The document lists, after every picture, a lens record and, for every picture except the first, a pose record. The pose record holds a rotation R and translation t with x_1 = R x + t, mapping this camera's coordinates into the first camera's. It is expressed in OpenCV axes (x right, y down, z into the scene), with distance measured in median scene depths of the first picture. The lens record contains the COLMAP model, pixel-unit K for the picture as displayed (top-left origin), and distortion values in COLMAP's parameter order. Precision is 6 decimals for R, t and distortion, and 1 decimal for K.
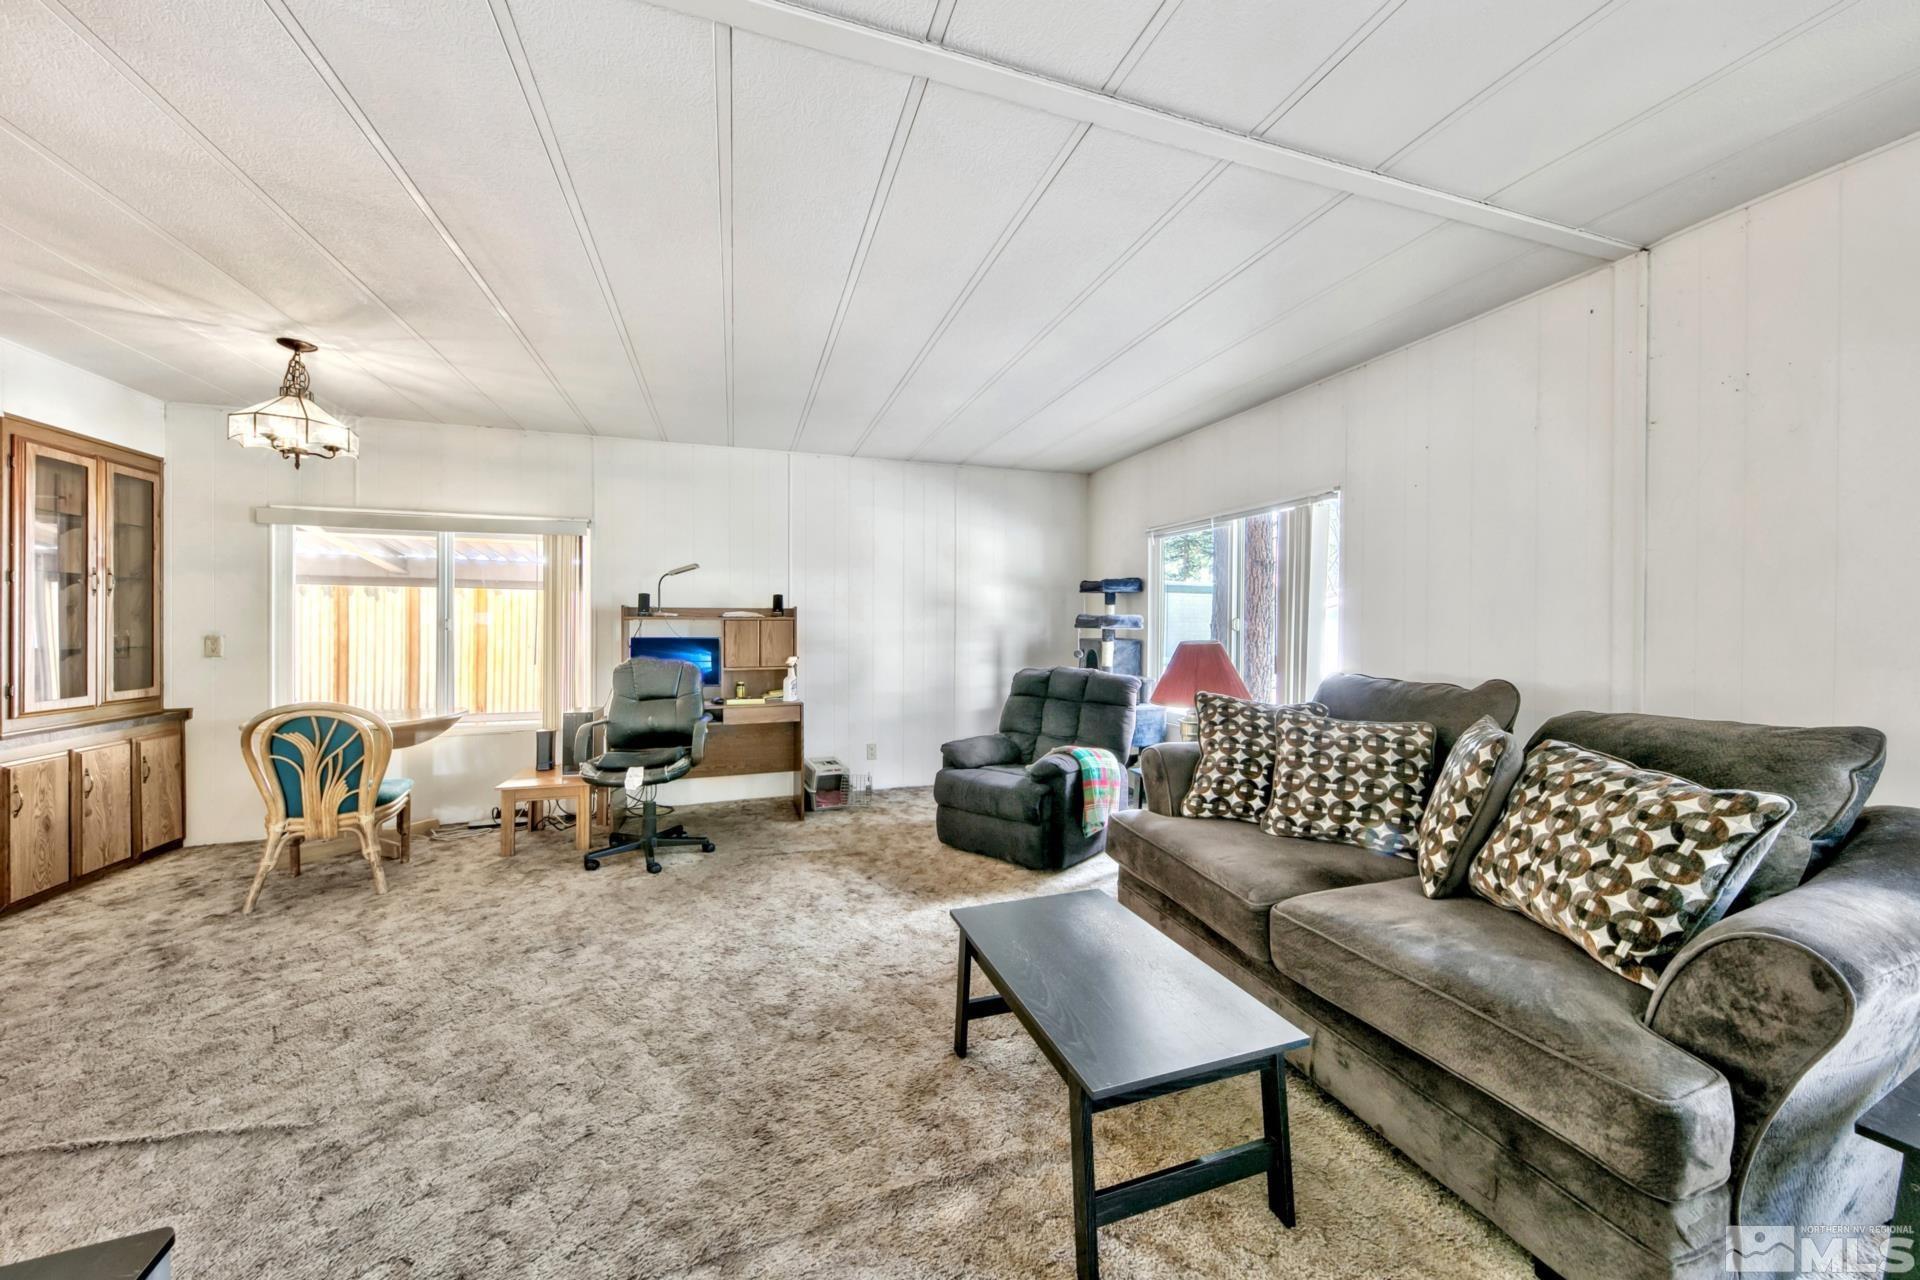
lens RADIAL K [[669.7, 0, 949.3], [0, 669.7, 628.9], [0, 0, 1]] dist [0.010225, -0.003592]
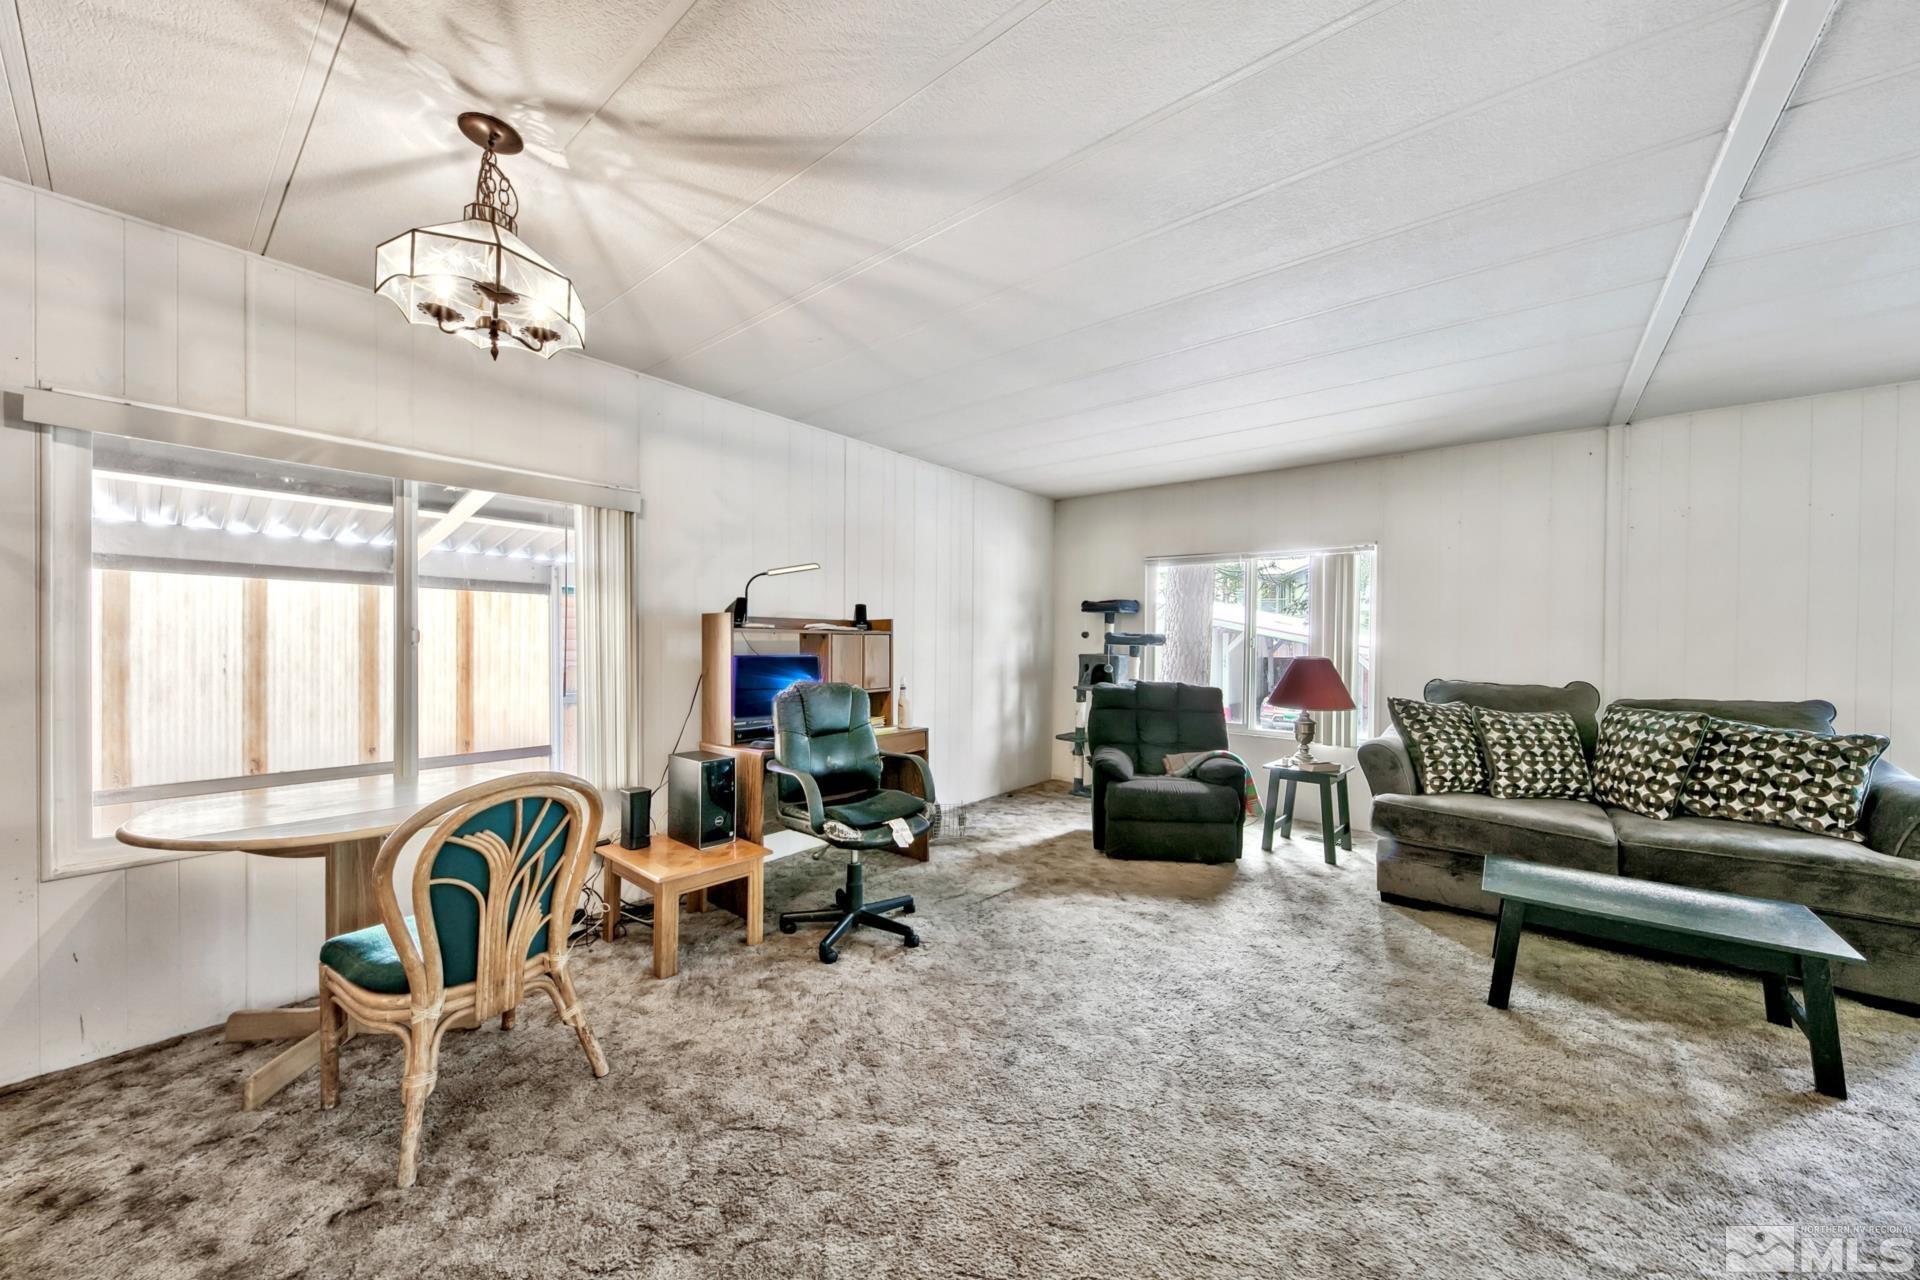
lens RADIAL K [[669.7, 0, 962.7], [0, 669.7, 646.1], [0, 0, 1]] dist [0.010225, -0.003592]
pose [[0.849078, 0.003569, 0.528256, -0.877272], [-0.006299, 0.999974, 0.003367, -0.003046], [-0.528231, -0.006186, 0.849078, 0.301143]]
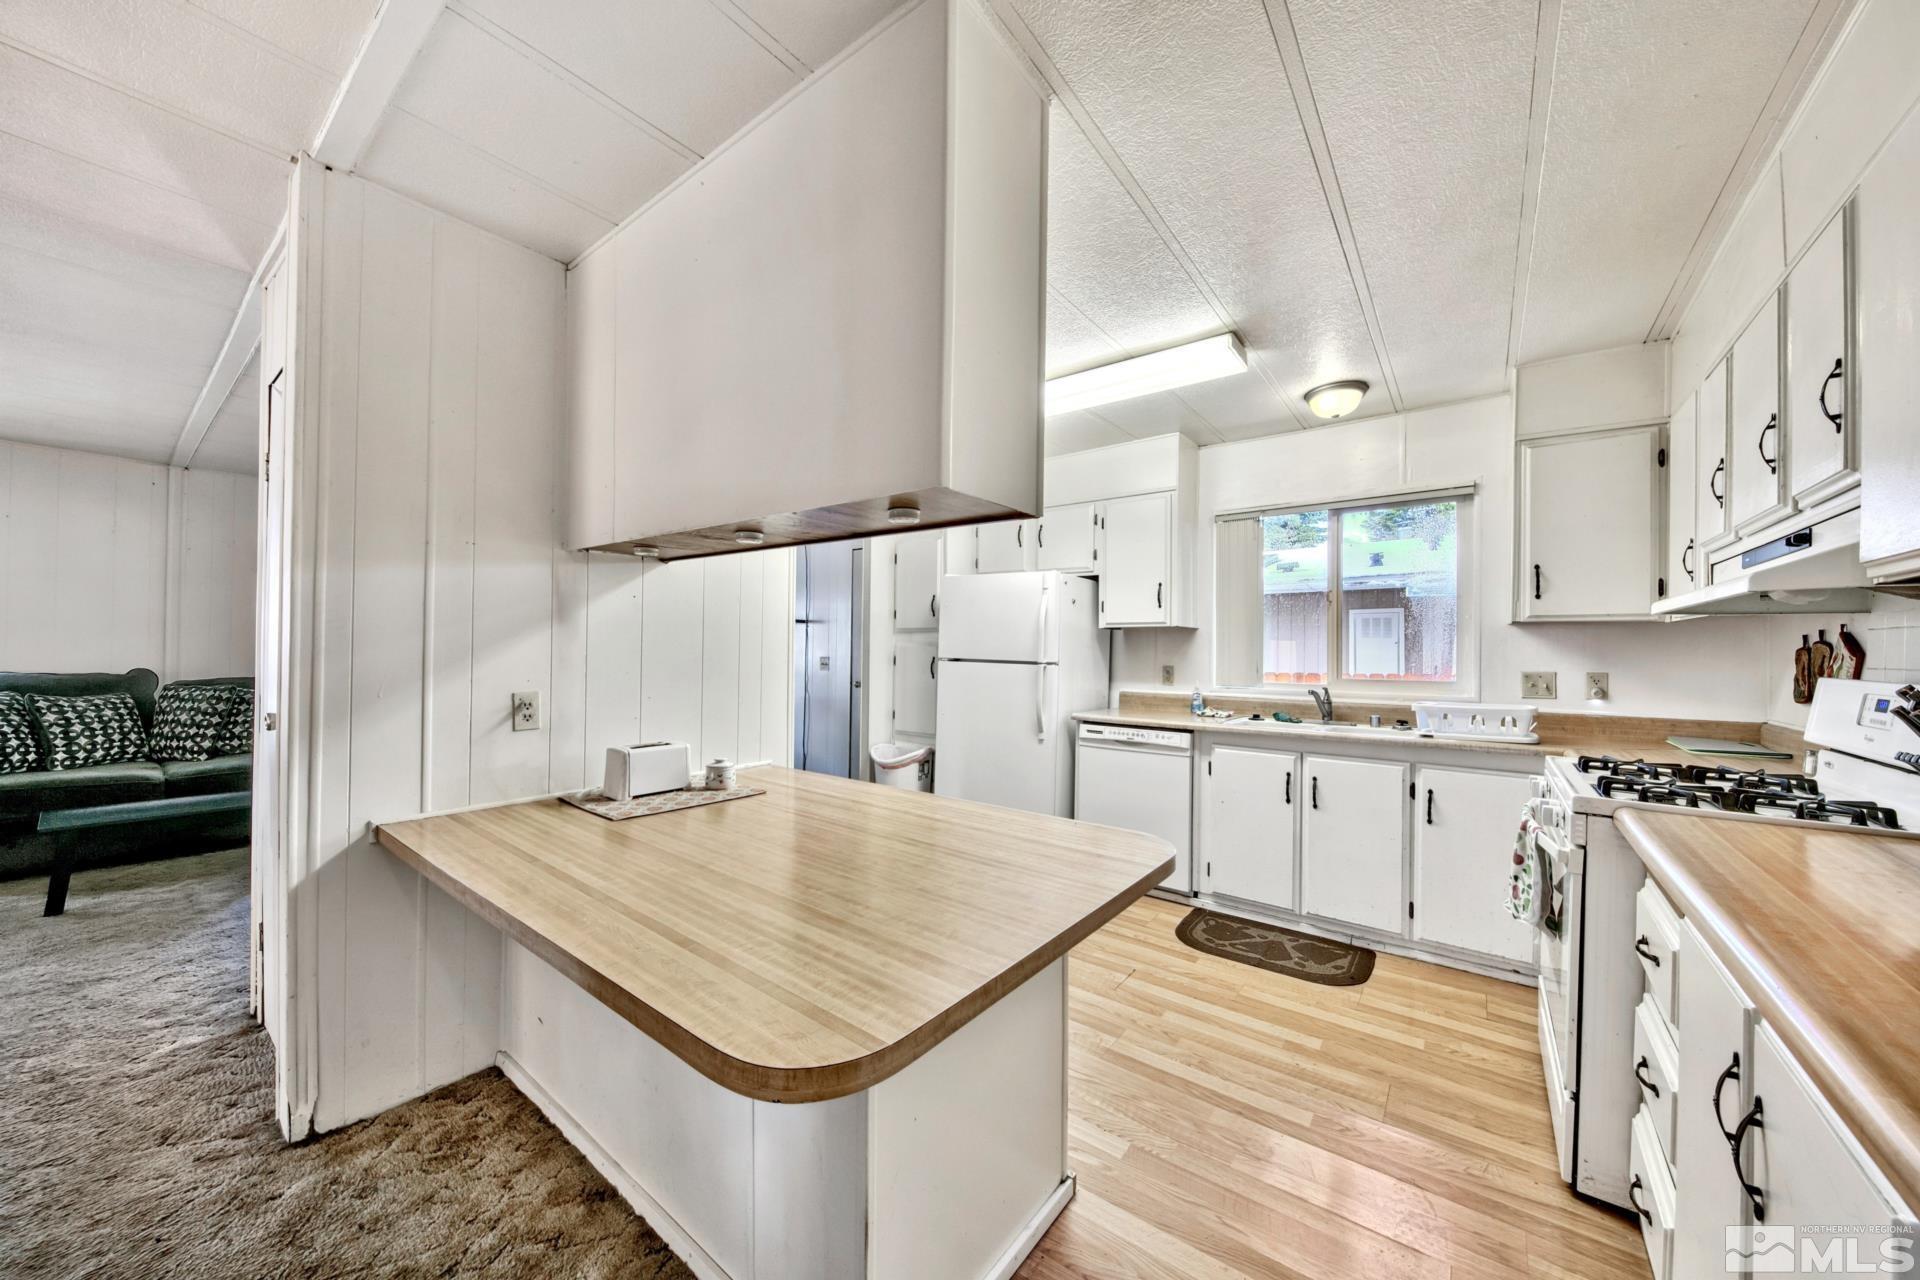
lens RADIAL K [[669.7, 0, 972.4], [0, 669.7, 651.6], [0, 0, 1]] dist [0.010225, -0.003592]
pose [[-0.553861, -0.009561, 0.832554, -1.537129], [-0.010653, 0.999934, 0.004397, -0.007567], [-0.832541, -0.006434, -0.553926, 0.048806]]
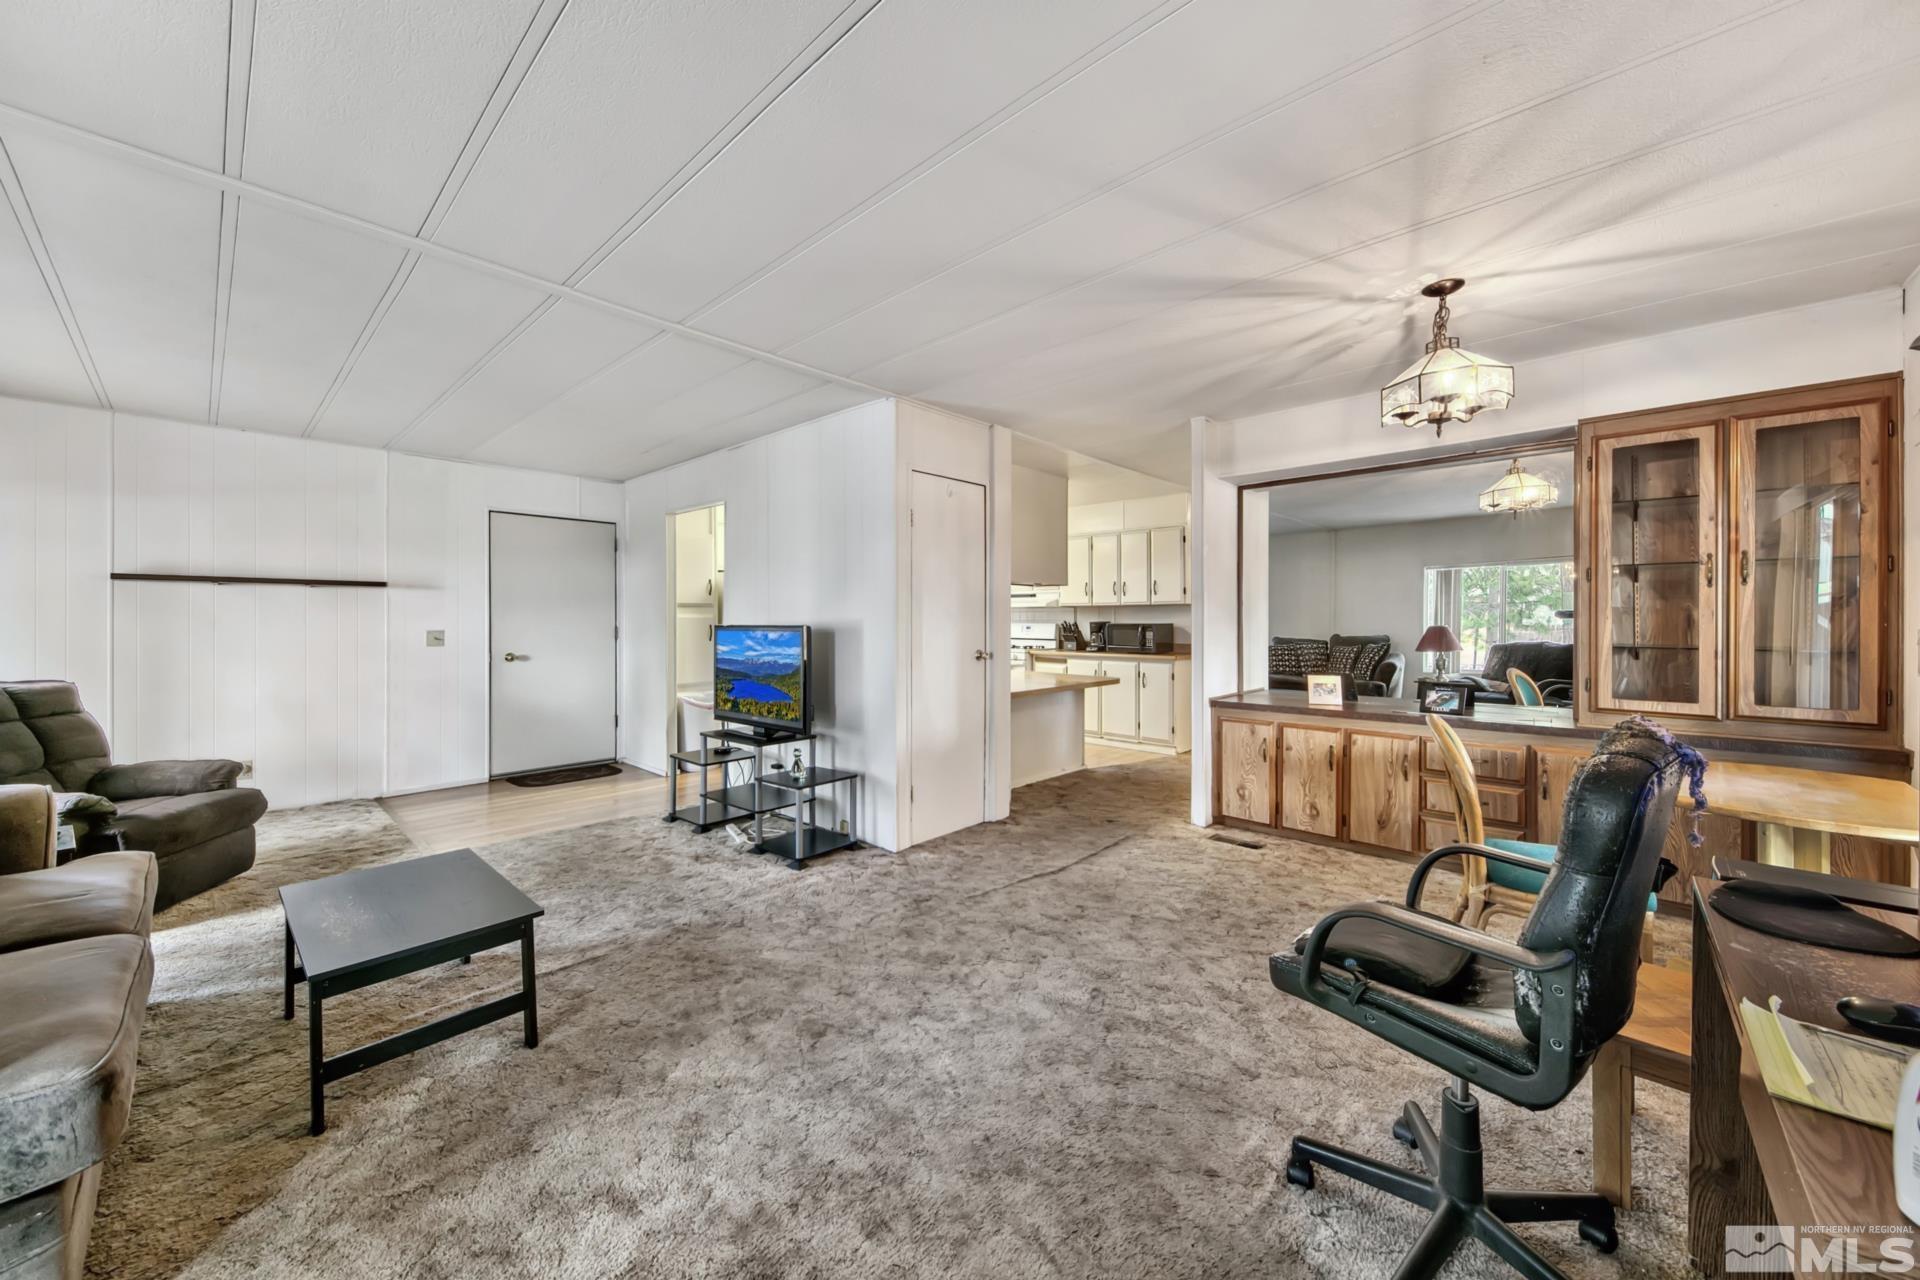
lens RADIAL K [[669.7, 0, 957.0], [0, 669.7, 621.2], [0, 0, 1]] dist [0.010225, -0.003592]
pose [[-0.884951, 0.002071, -0.465680, -0.046425], [-0.000351, 0.999987, 0.005113, -0.011464], [0.465684, 0.004688, -0.884938, 1.367444]]
